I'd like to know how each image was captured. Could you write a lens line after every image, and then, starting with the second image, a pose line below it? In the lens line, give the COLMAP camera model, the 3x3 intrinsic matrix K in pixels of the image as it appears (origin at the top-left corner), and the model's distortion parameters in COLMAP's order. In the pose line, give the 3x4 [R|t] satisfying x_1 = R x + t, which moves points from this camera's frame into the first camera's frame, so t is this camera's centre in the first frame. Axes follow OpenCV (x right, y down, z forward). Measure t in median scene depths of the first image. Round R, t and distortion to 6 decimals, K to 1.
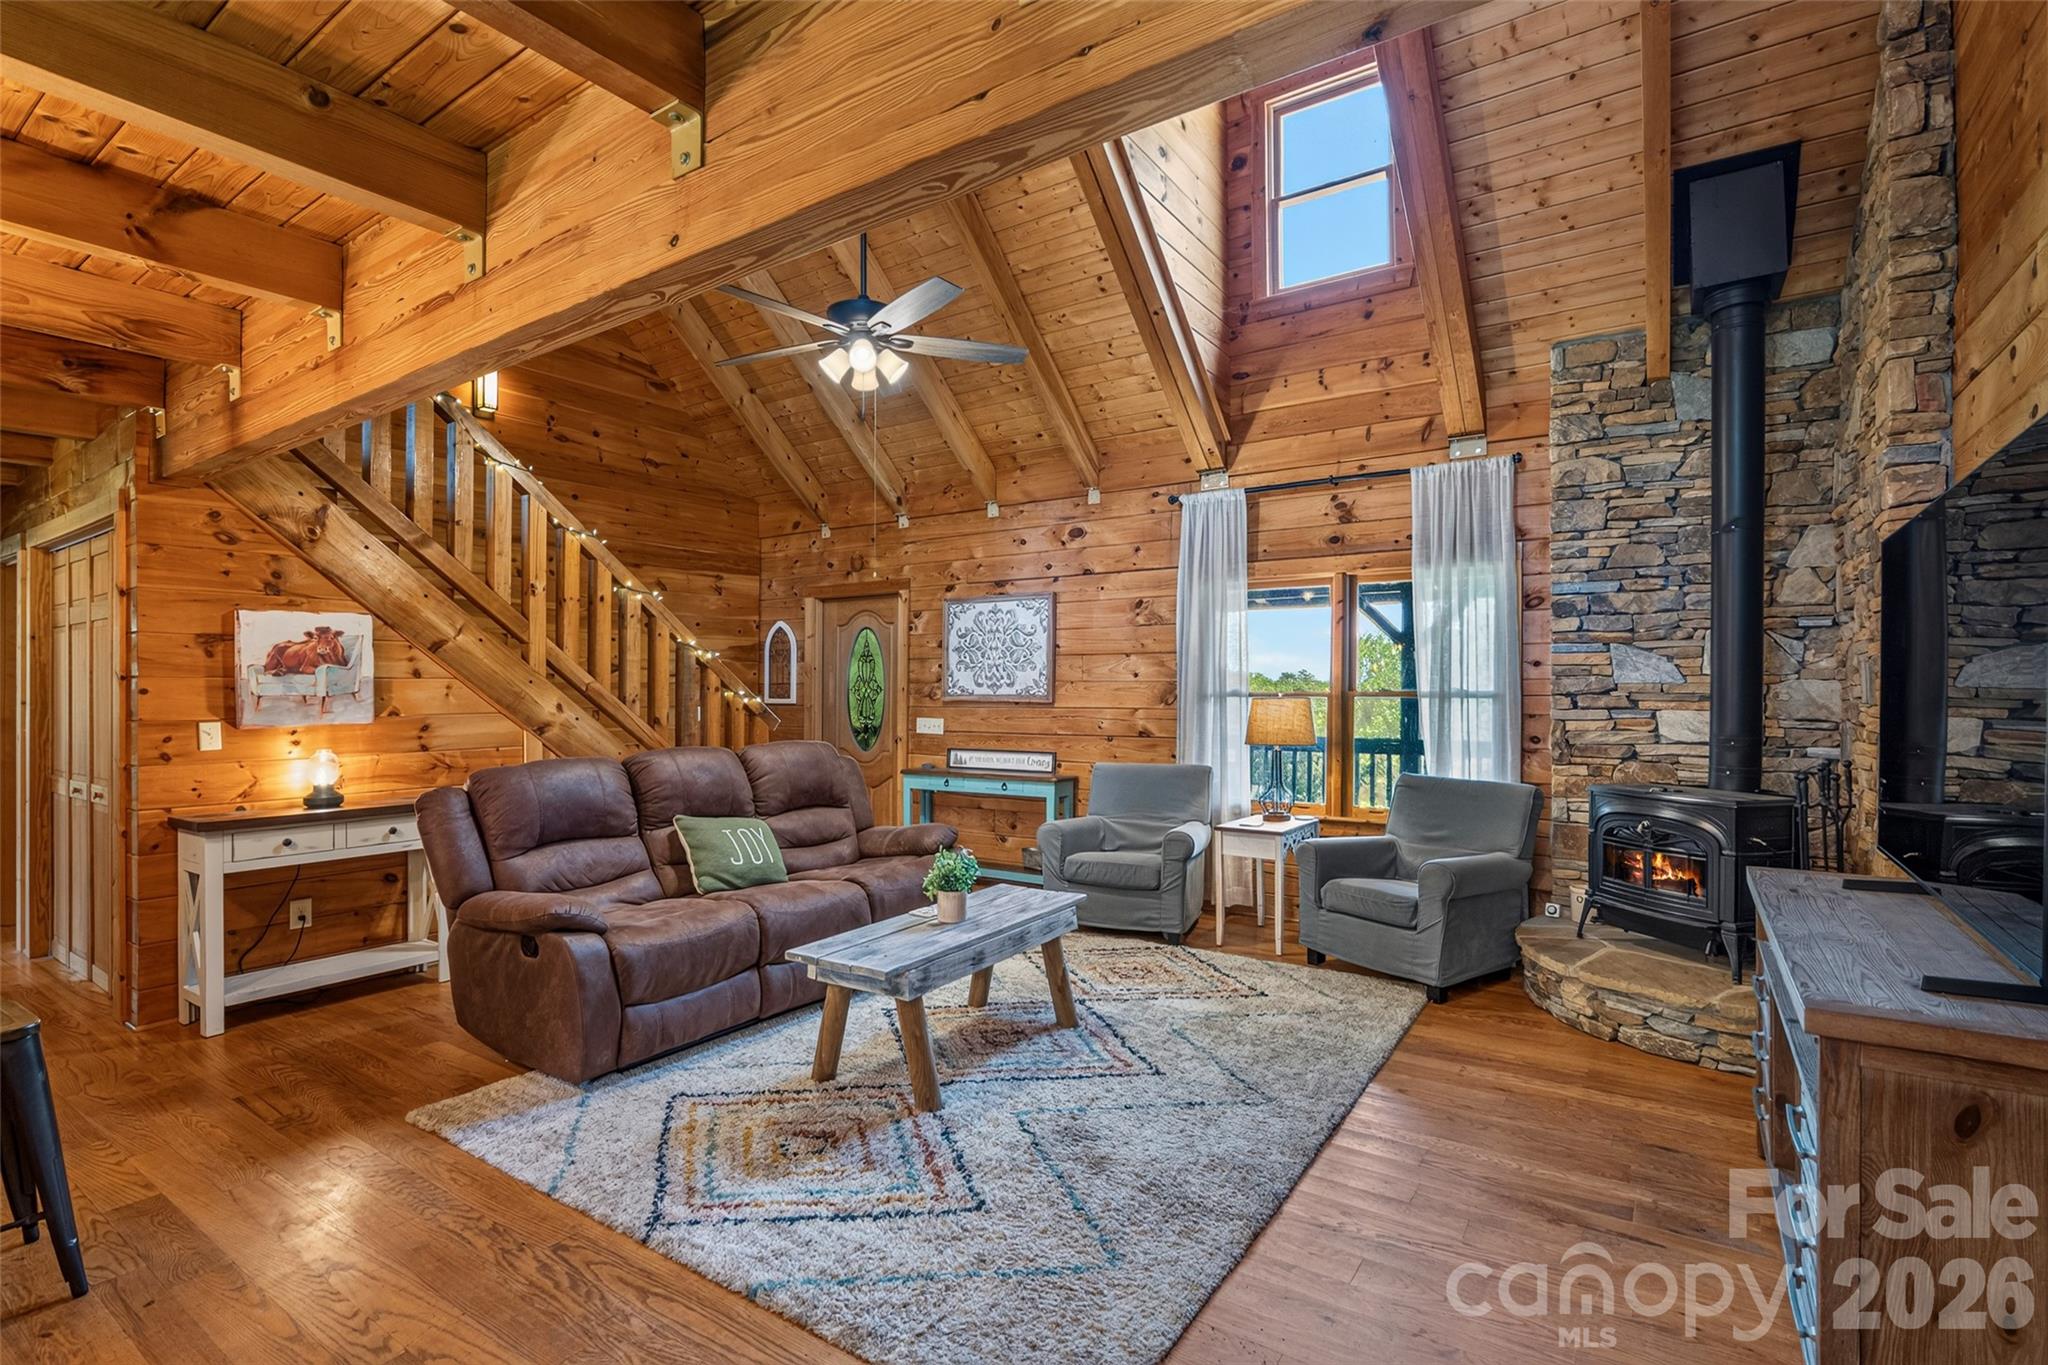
lens RADIAL K [[961.2, 0, 1040.6], [0, 961.2, 683.9], [0, 0, 1]] dist [-0.025193, 0.006463]
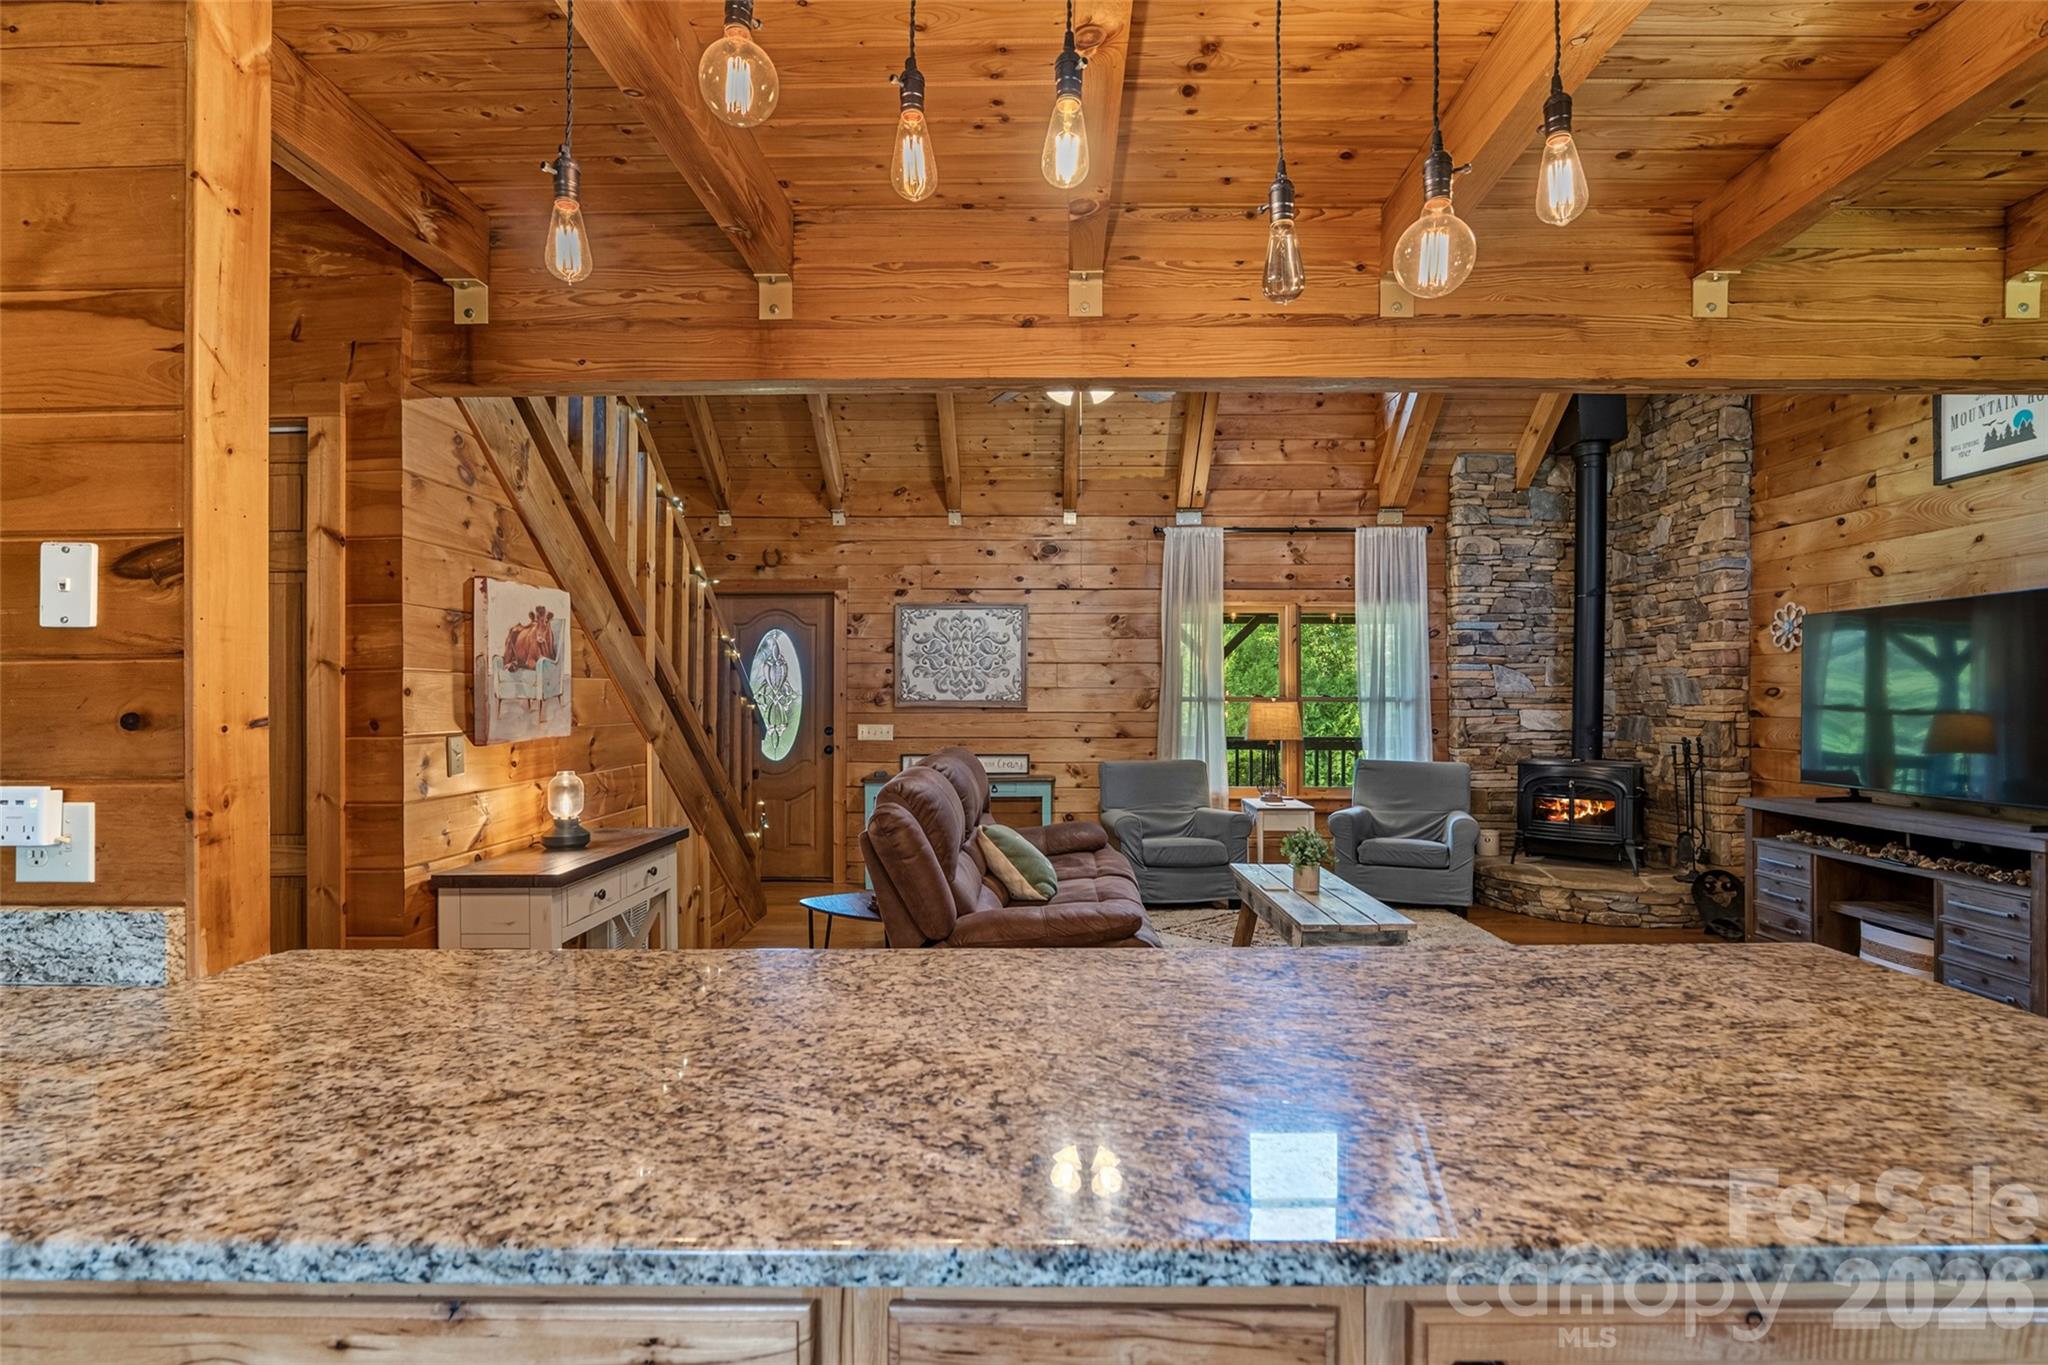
lens RADIAL K [[961.2, 0, 1035.2], [0, 961.2, 696.9], [0, 0, 1]] dist [-0.025193, 0.006463]
pose [[0.836724, 0.002399, 0.547620, -0.715194], [-0.004371, 0.999988, 0.002298, 0.006246], [-0.547608, -0.004316, 0.836724, 0.139476]]
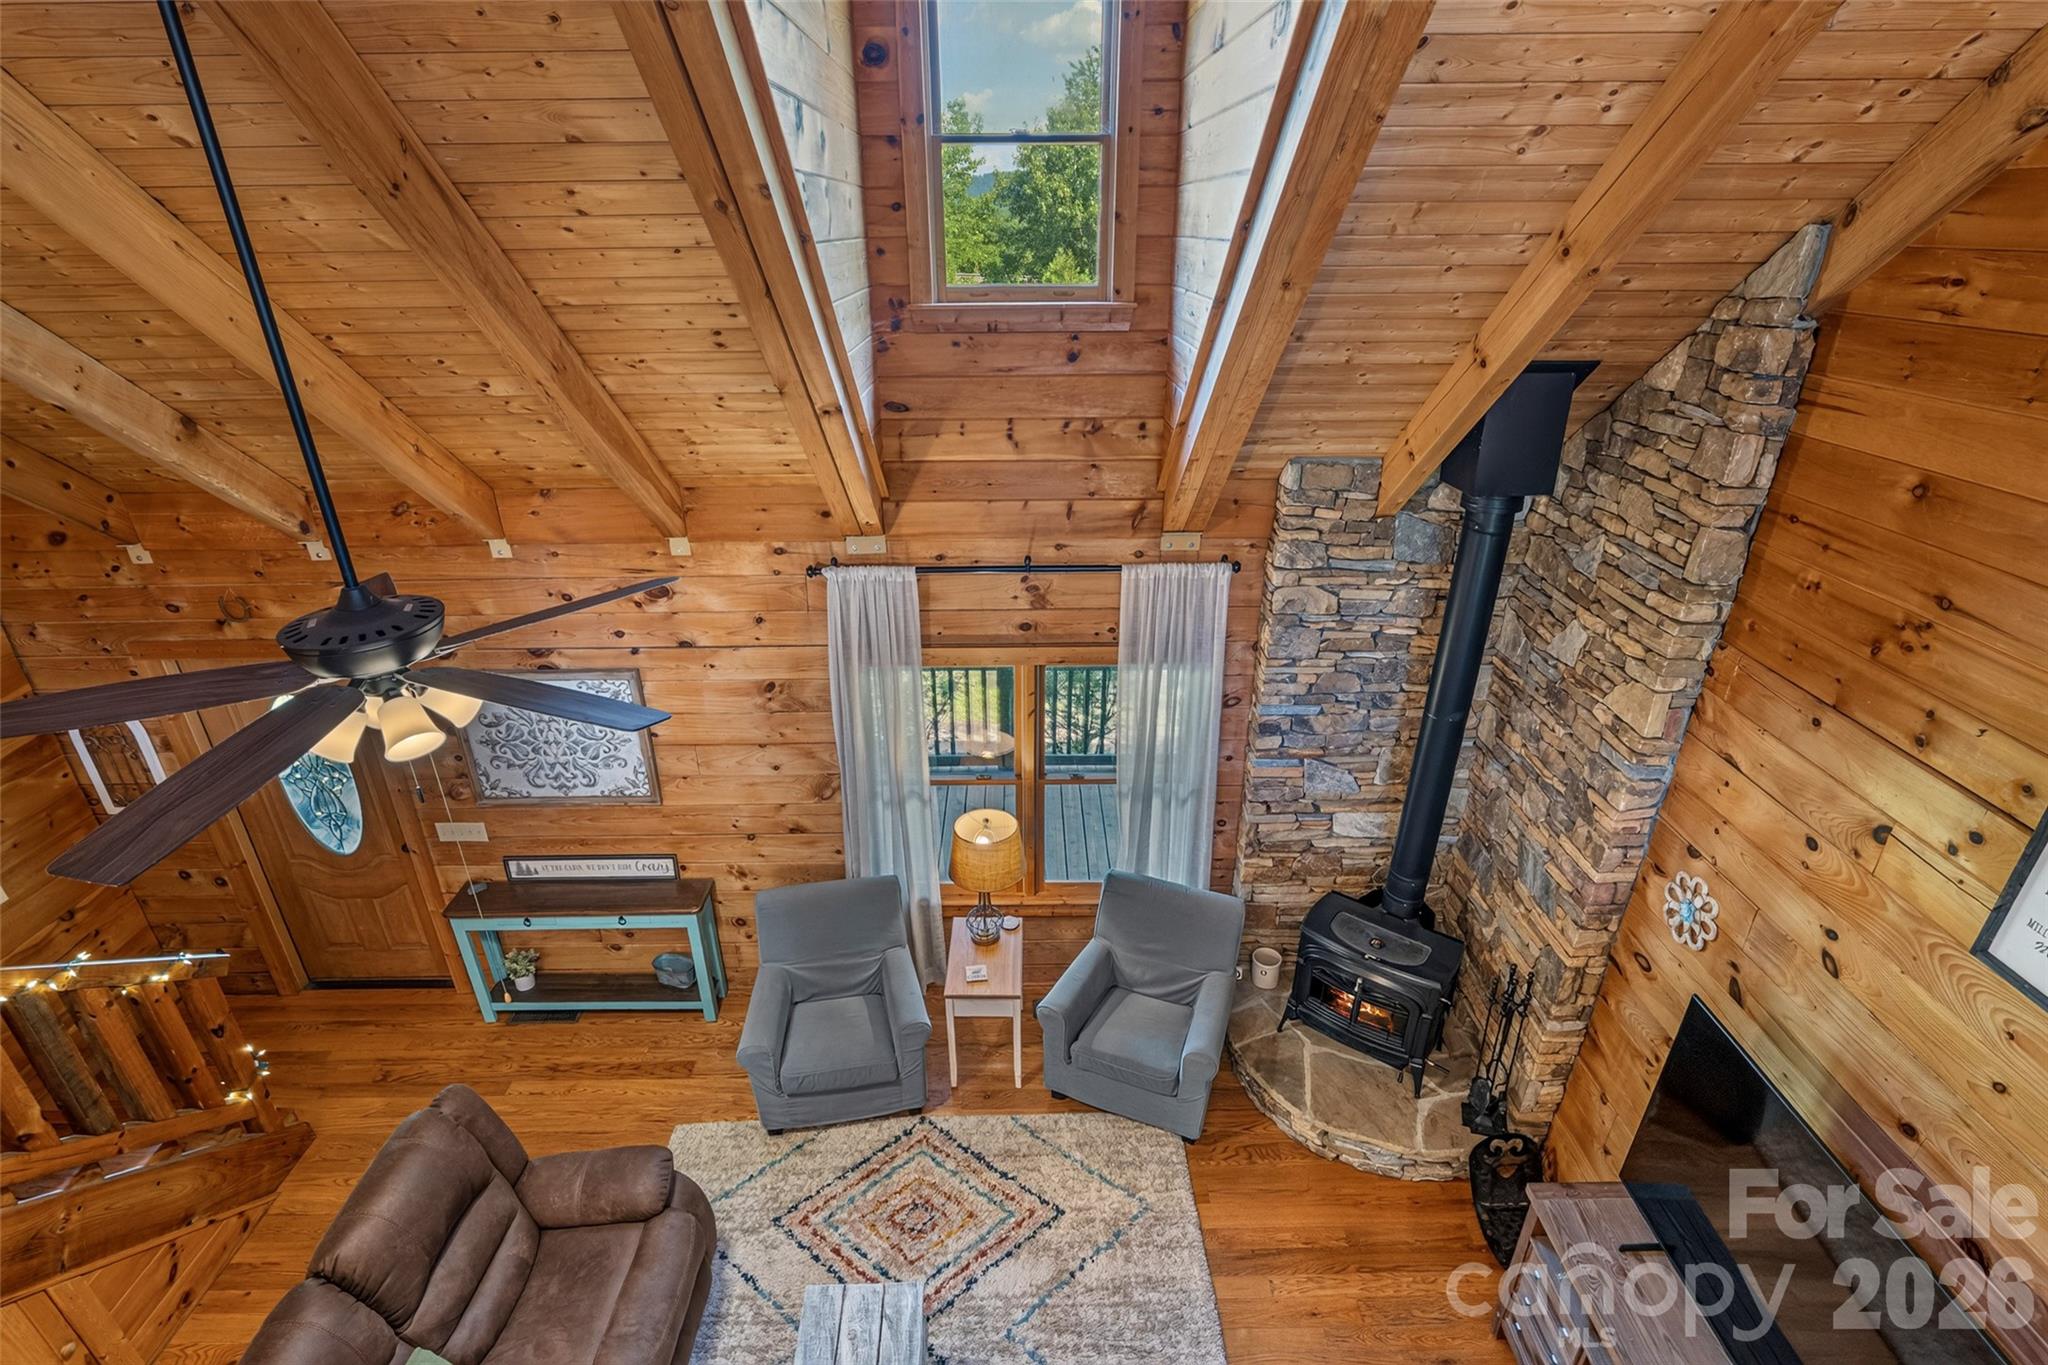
lens RADIAL K [[961.2, 0, 1040.5], [0, 961.2, 696.0], [0, 0, 1]] dist [-0.025193, 0.006463]
pose [[0.822112, -0.247359, 0.512782, -0.139498], [-0.005088, 0.897455, 0.441077, -0.504984], [-0.569303, -0.365224, 0.736550, 0.378519]]
